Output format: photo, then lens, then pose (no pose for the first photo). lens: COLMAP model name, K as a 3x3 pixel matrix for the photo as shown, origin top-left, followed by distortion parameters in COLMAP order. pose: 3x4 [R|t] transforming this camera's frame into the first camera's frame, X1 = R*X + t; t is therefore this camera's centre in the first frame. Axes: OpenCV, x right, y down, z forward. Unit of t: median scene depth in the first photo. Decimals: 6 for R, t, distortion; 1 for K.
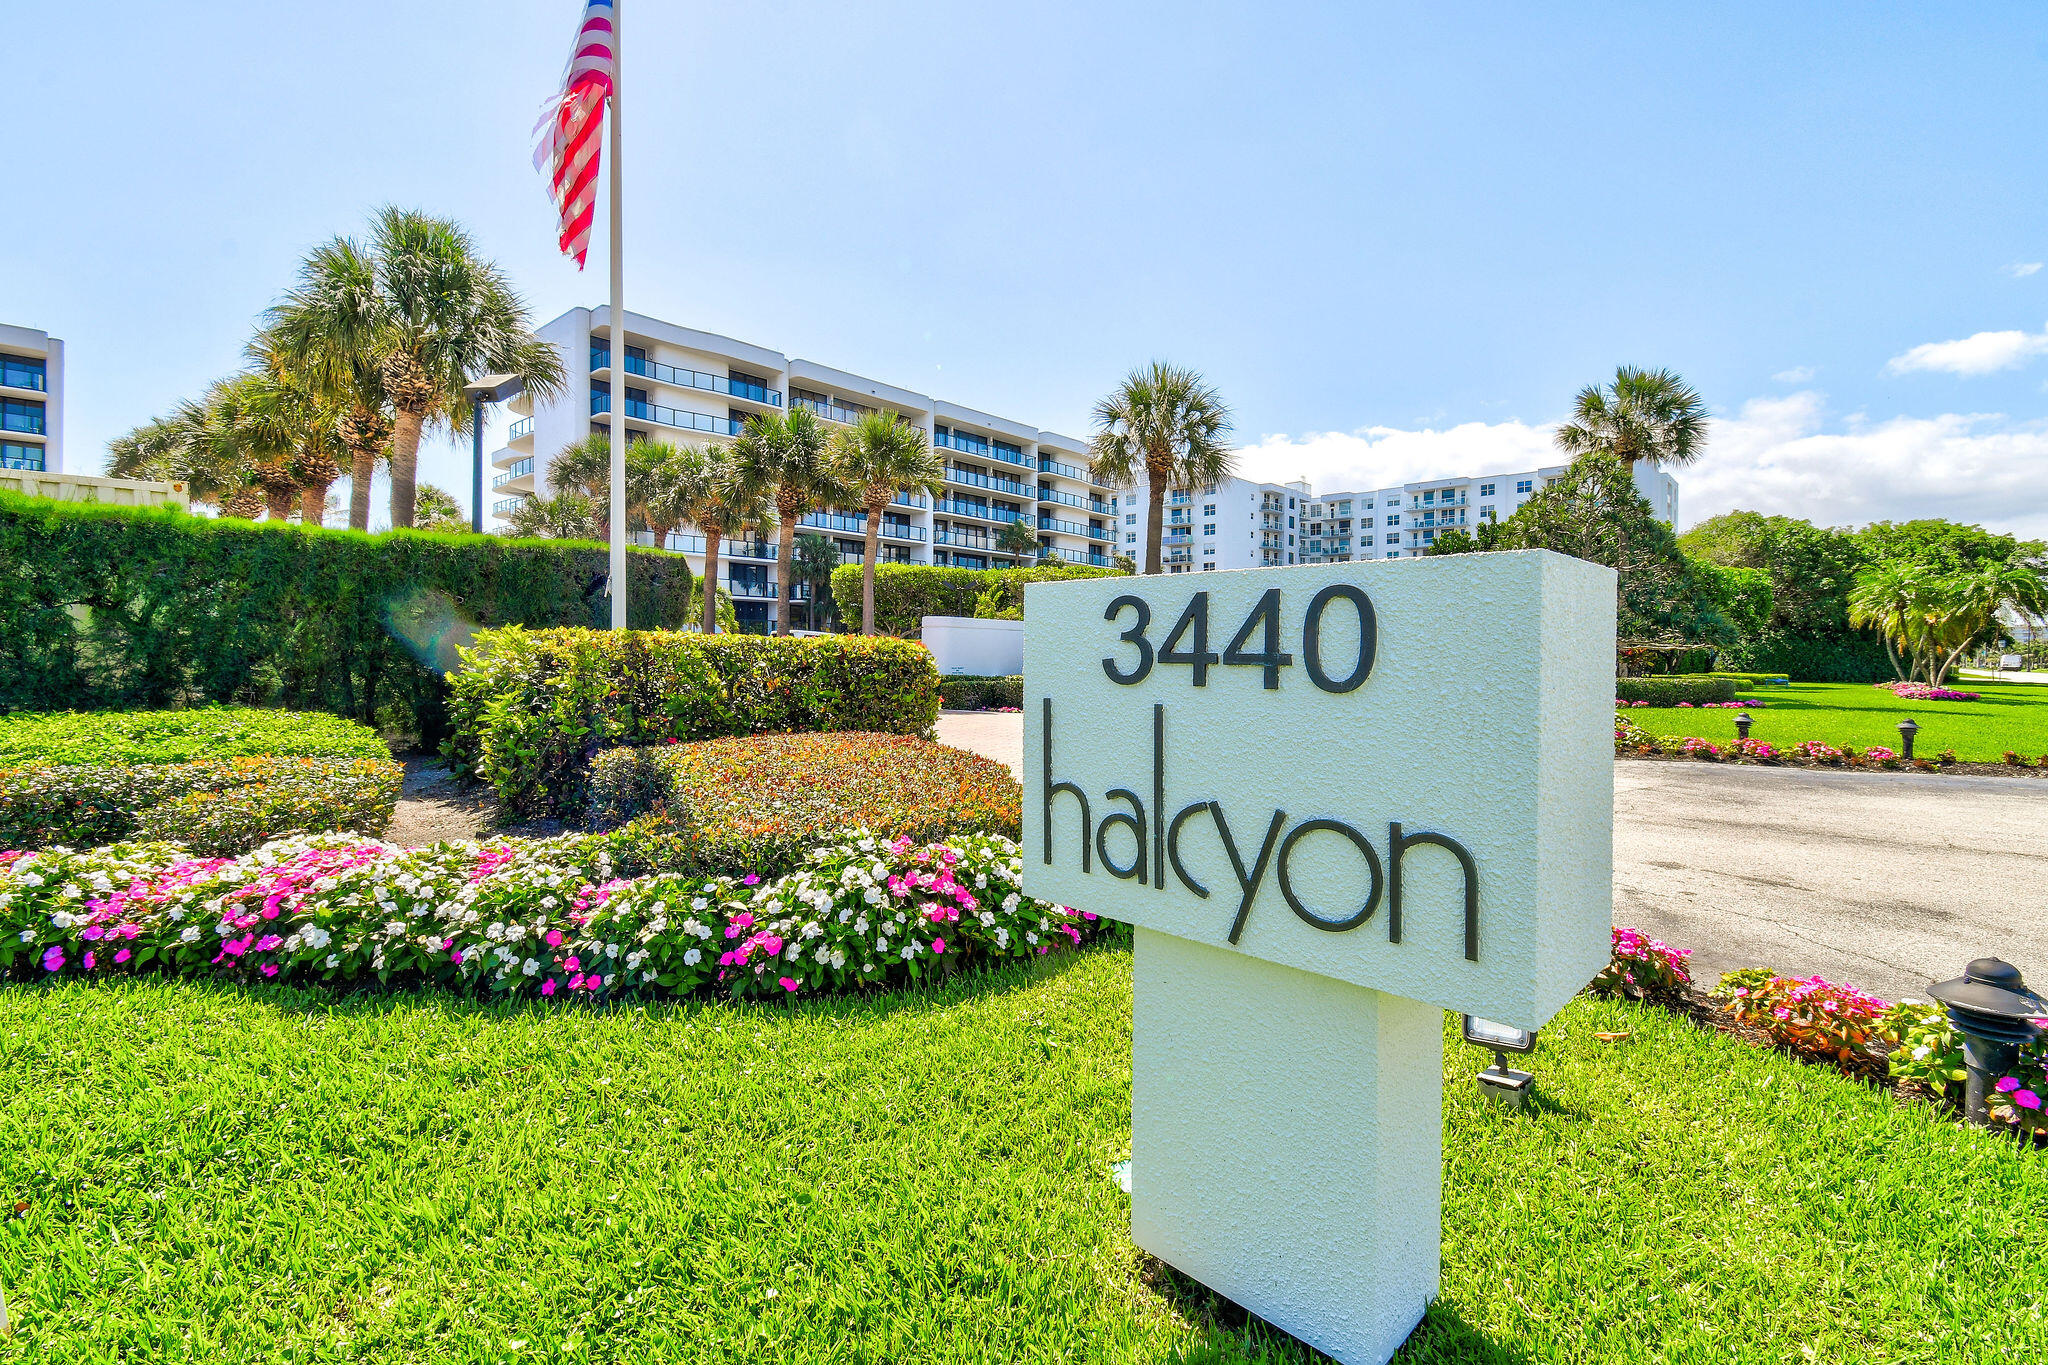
lens RADIAL K [[885.8, 0, 1024.0], [0, 885.8, 682.5], [0, 0, 1]] dist [0.025067, -0.017517]
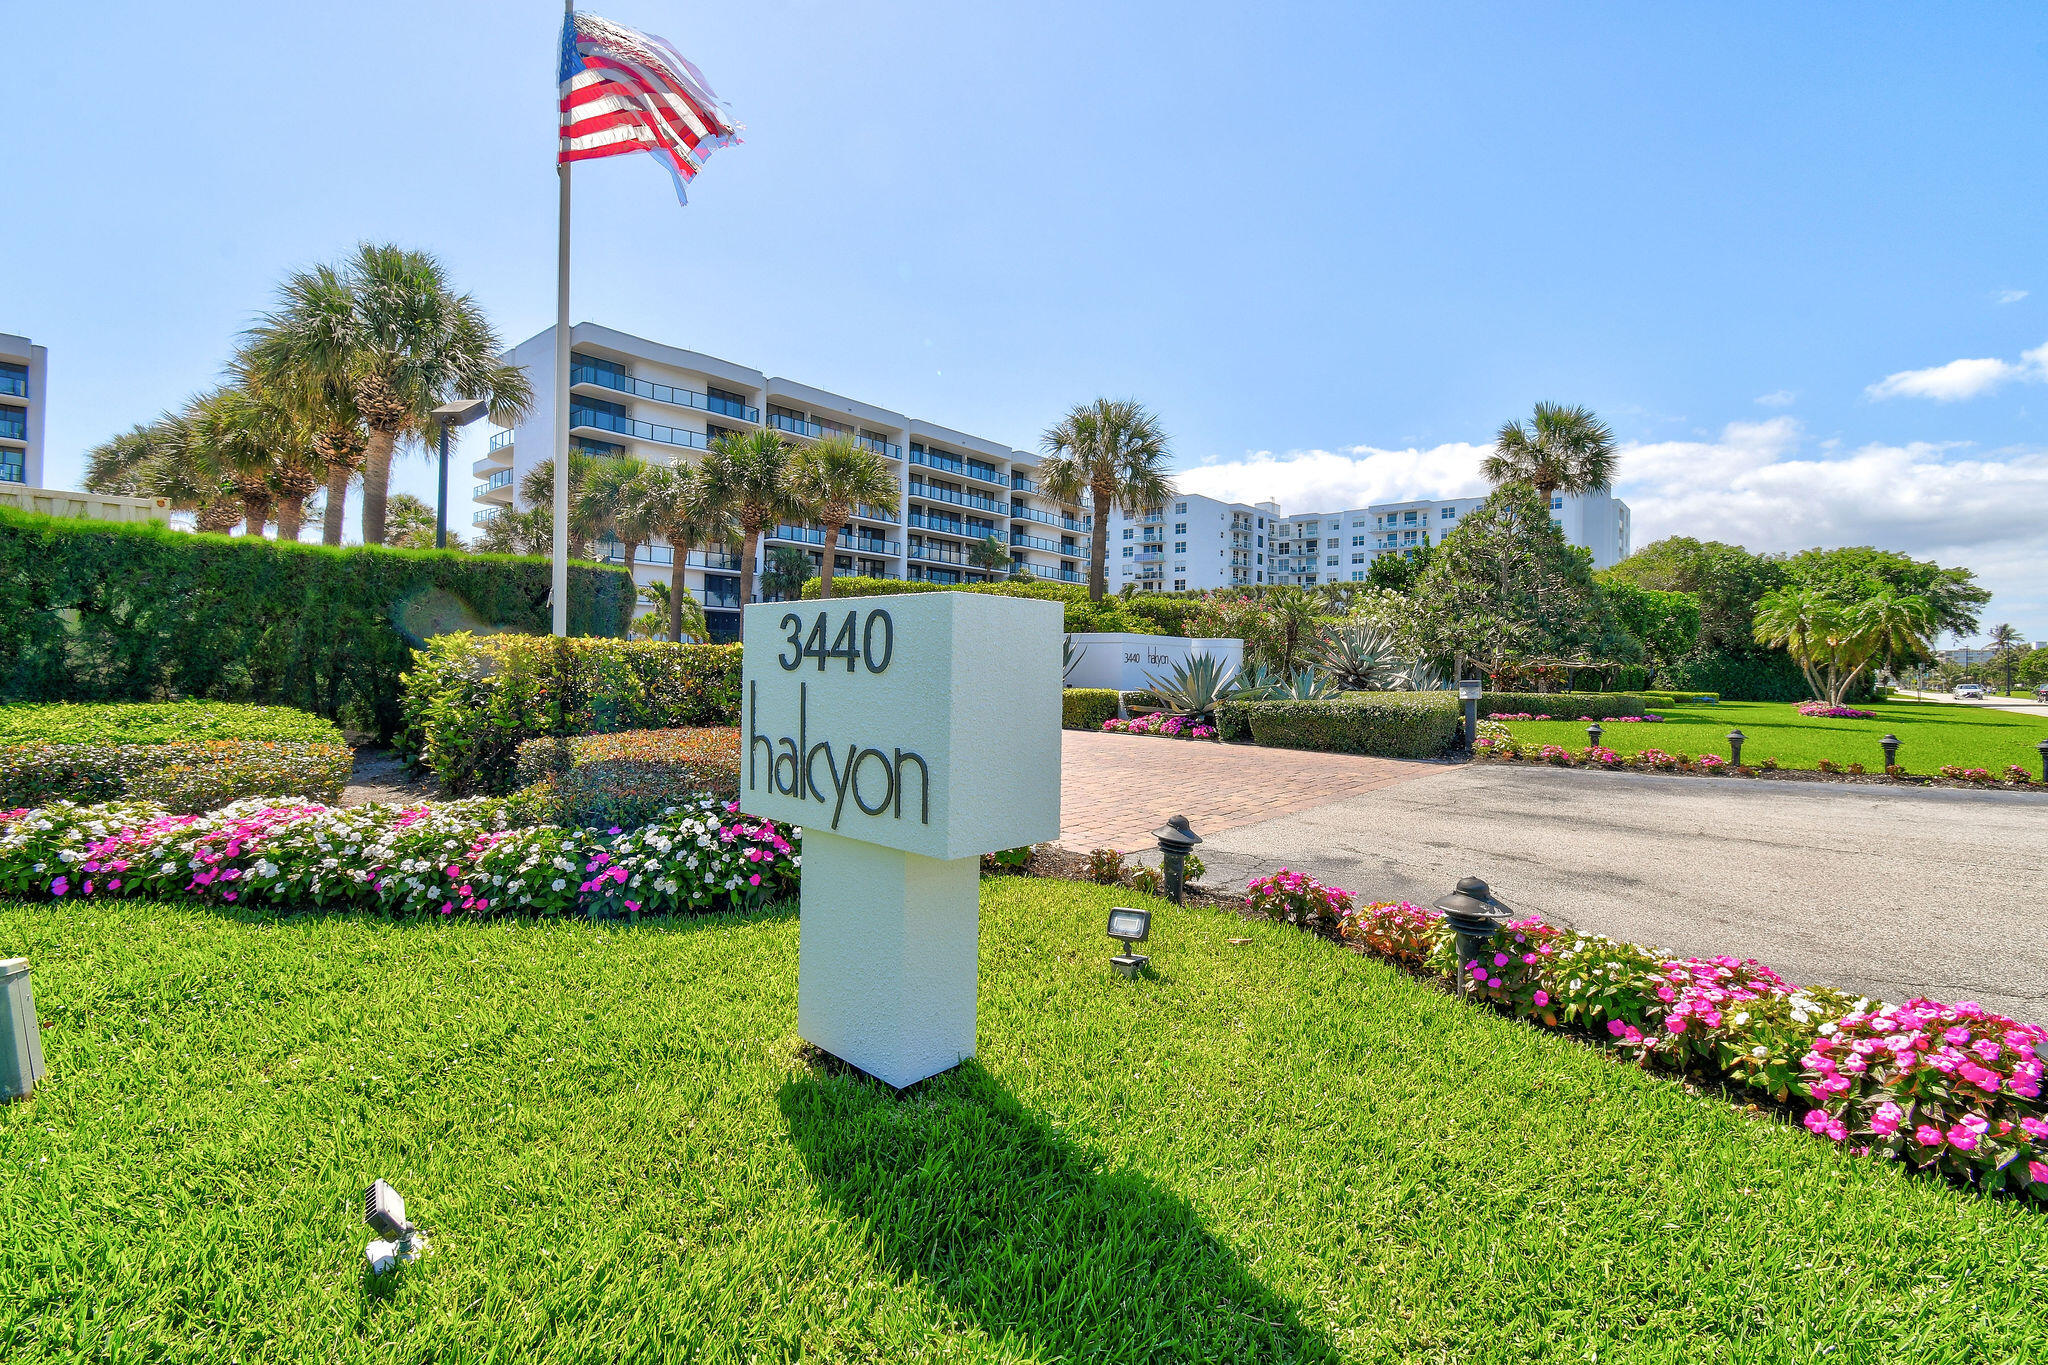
lens RADIAL K [[941.8, 0, 1082.5], [0, 941.8, 686.1], [0, 0, 1]] dist [0.027625, -0.019424]
pose [[0.999770, 0.009864, 0.019049, 0.130351], [-0.009556, 0.999823, -0.016181, 0.011294], [-0.019206, 0.015996, 0.999688, -0.146360]]
